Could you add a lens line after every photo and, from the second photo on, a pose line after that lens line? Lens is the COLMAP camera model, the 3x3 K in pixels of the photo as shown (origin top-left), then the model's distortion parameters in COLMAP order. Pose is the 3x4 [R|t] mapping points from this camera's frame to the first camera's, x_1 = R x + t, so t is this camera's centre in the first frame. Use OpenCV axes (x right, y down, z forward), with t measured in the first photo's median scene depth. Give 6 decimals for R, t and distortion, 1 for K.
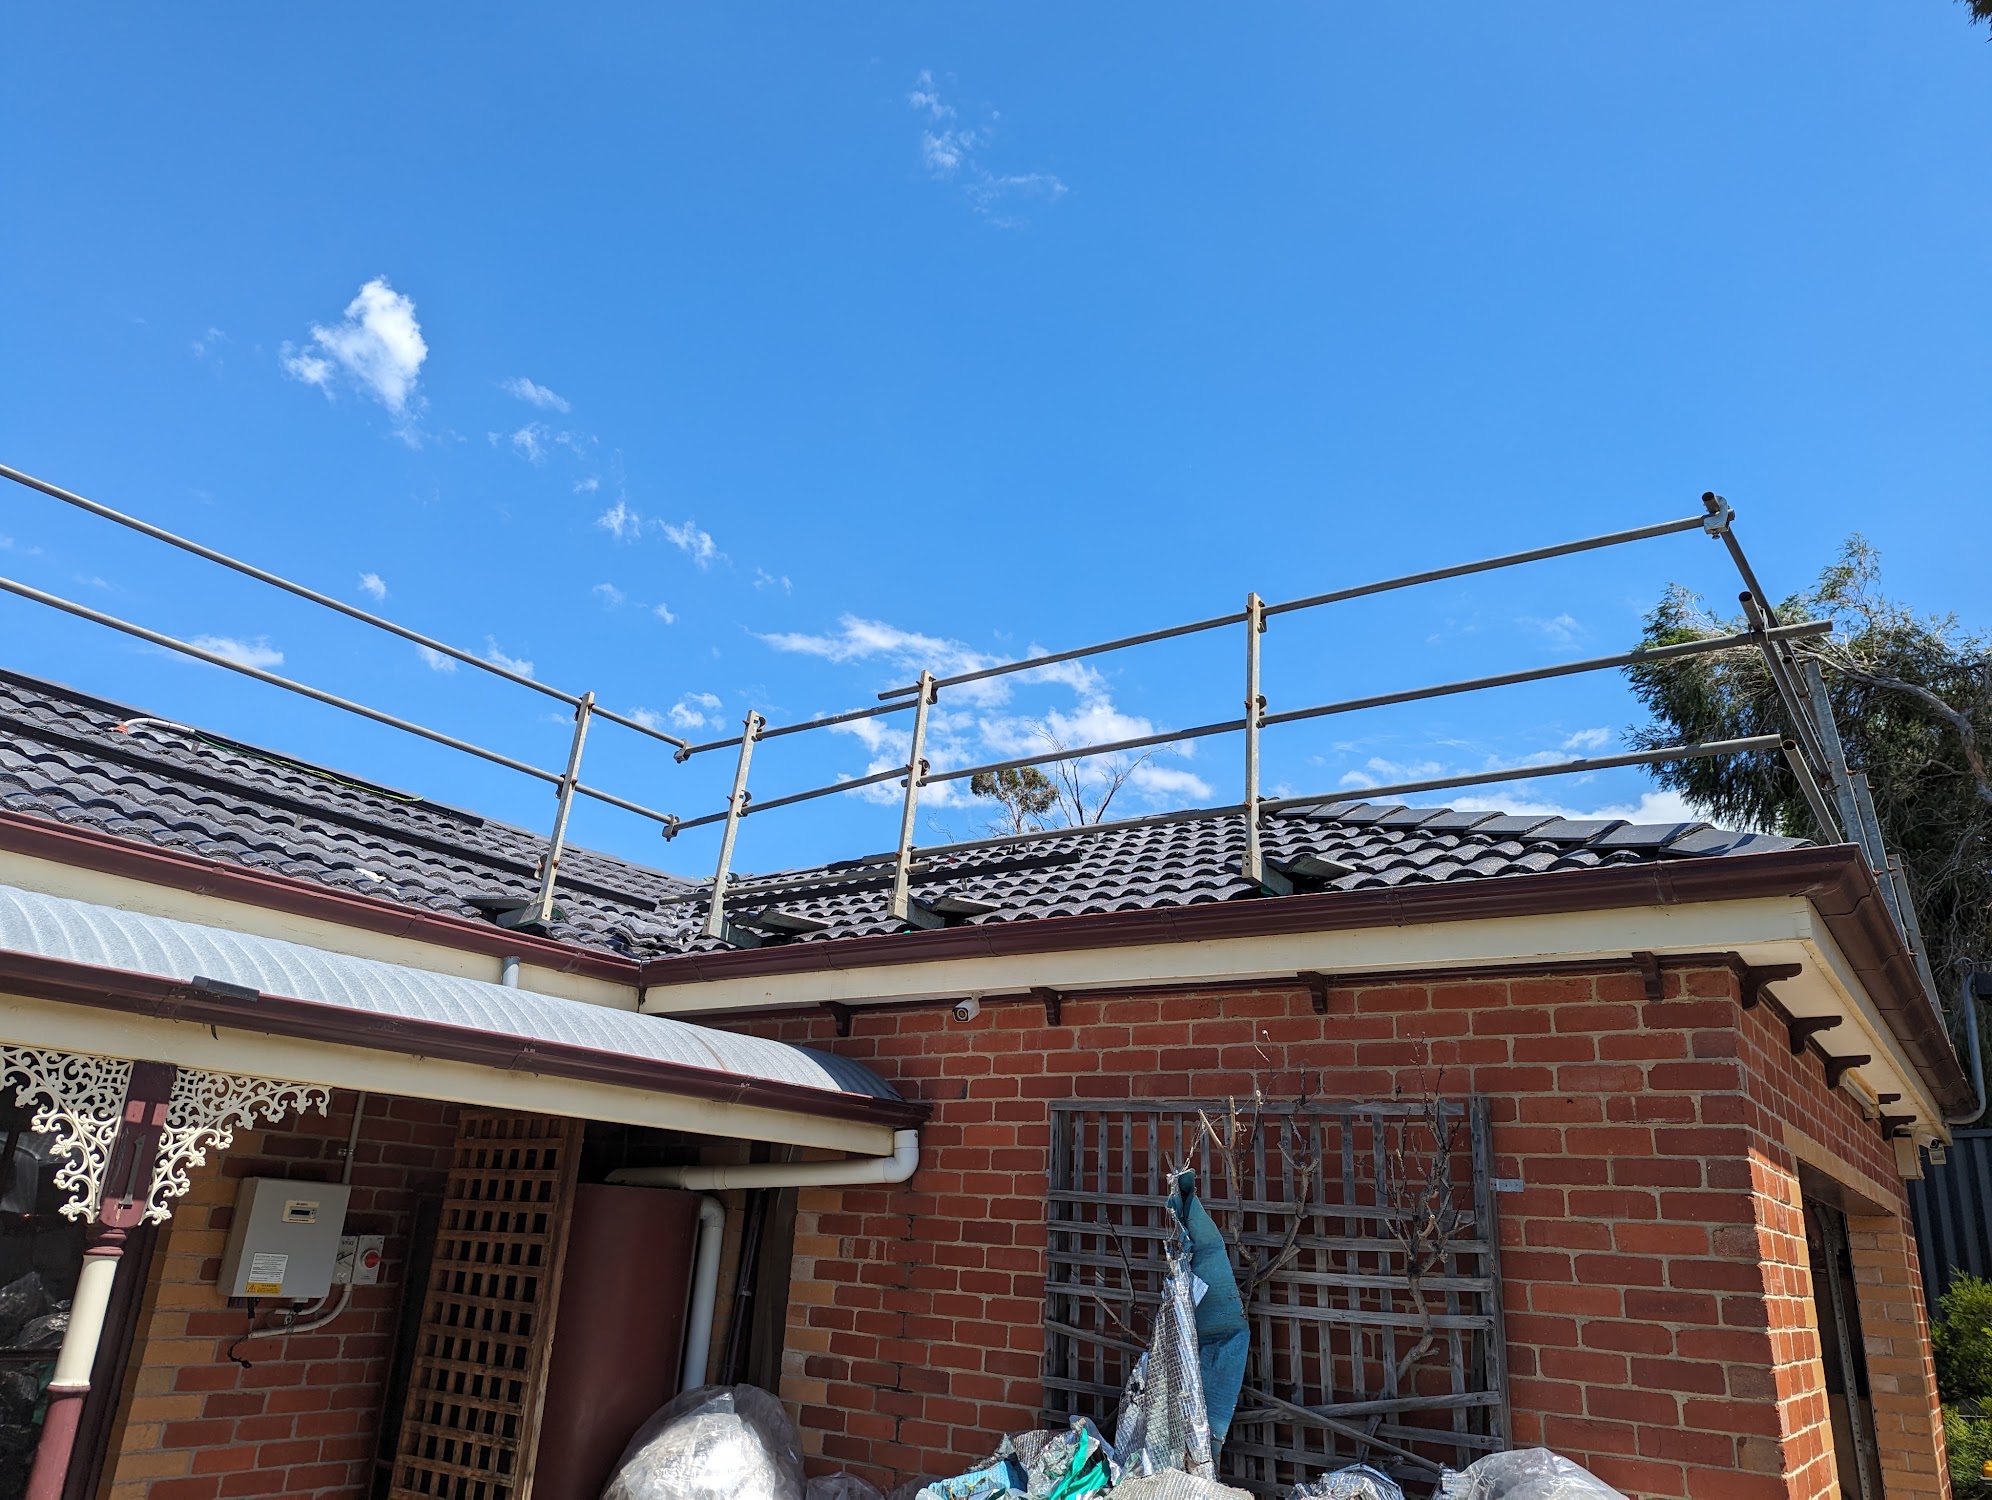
lens RADIAL K [[1391.9, 0, 988.8], [0, 1391.9, 746.3], [0, 0, 1]] dist [0.045845, -0.043283]
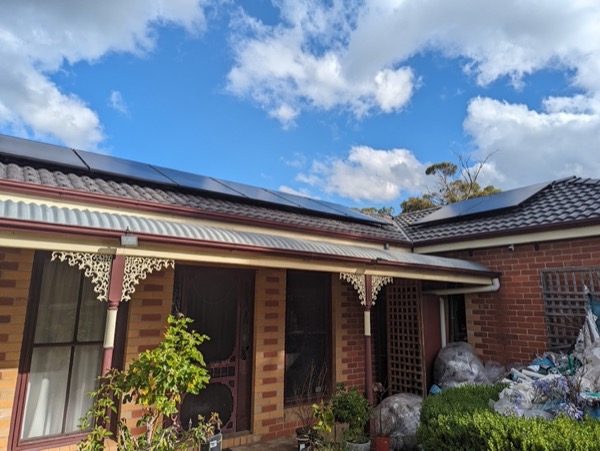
lens RADIAL K [[419.6, 0, 301.5], [0, 419.6, 216.6], [0, 0, 1]] dist [0.050705, -0.039109]
pose [[0.952709, -0.104041, -0.285519, -0.257977], [0.138135, 0.985153, 0.101941, -0.118672], [0.270674, -0.136560, 0.952936, -0.339428]]
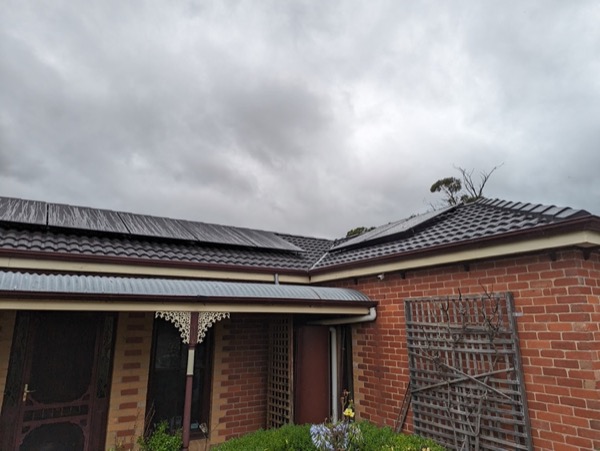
lens RADIAL K [[419.6, 0, 296.9], [0, 419.6, 219.6], [0, 0, 1]] dist [0.050705, -0.039109]
pose [[0.922490, -0.149334, -0.355965, 0.234427], [0.178893, 0.982524, 0.051415, -0.077973], [0.342066, -0.111109, 0.933084, -0.174017]]
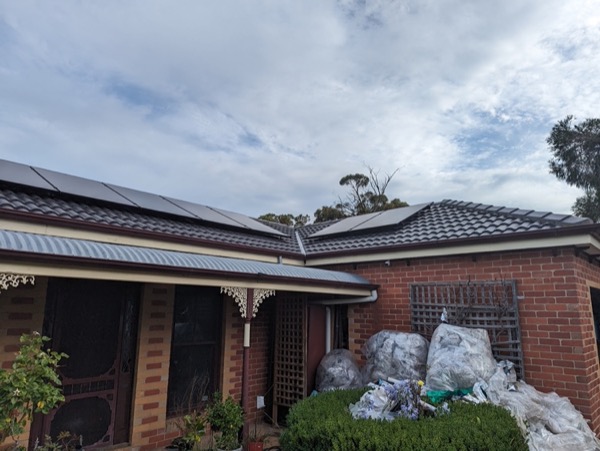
lens RADIAL K [[419.6, 0, 294.1], [0, 419.6, 228.5], [0, 0, 1]] dist [0.050705, -0.039109]
pose [[0.990654, -0.067229, -0.118677, -0.158794], [0.083581, 0.986804, 0.138678, -0.142366], [0.107788, -0.147301, 0.983201, -0.355276]]
